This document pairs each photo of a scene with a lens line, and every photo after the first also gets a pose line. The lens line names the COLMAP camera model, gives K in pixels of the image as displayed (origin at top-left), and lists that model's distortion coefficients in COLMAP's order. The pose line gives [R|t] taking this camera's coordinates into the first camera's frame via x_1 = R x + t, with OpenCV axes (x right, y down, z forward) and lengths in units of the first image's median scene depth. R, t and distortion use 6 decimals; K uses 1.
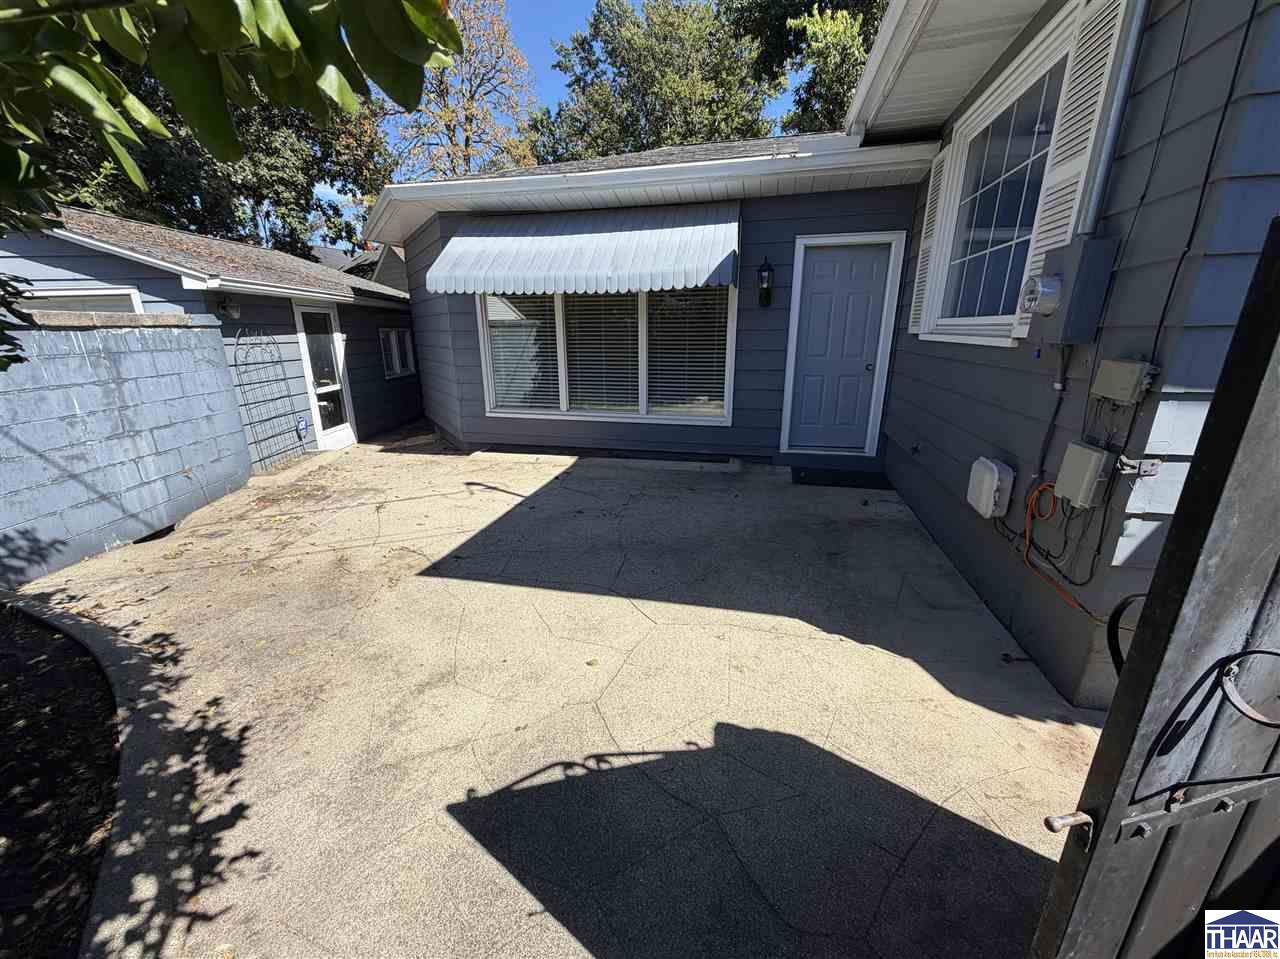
lens RADIAL K [[507.2, 0, 638.3], [0, 507.2, 483.4], [0, 0, 1]] dist [-0.003711, 0.001020]
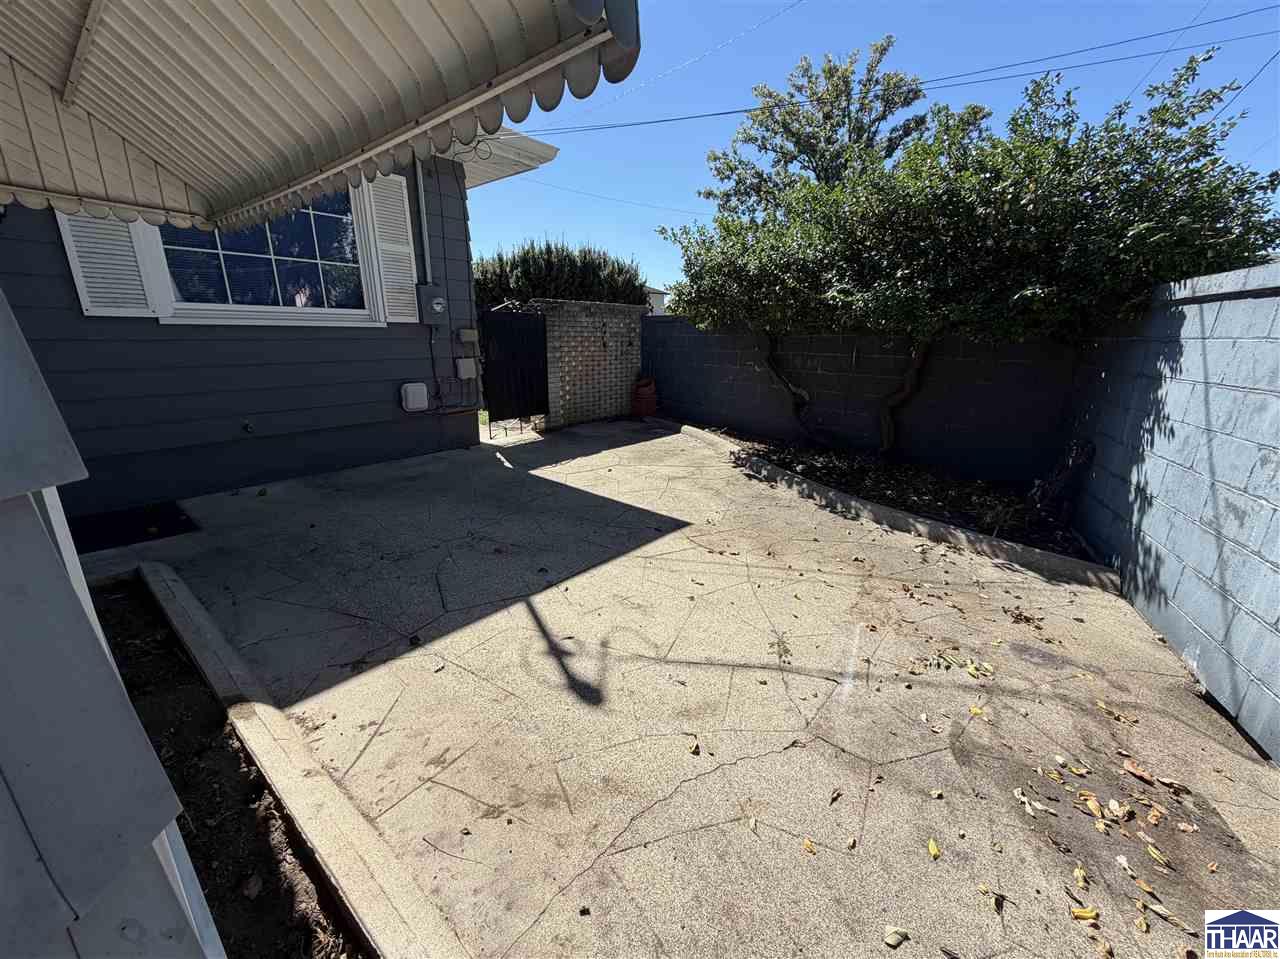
lens RADIAL K [[507.2, 0, 639.0], [0, 507.2, 479.7], [0, 0, 1]] dist [-0.003711, 0.001020]
pose [[-0.904811, -0.116251, 0.409637, -0.602048], [0.122902, 0.849771, 0.512625, -0.393443], [-0.407691, 0.514174, -0.754595, 1.429550]]
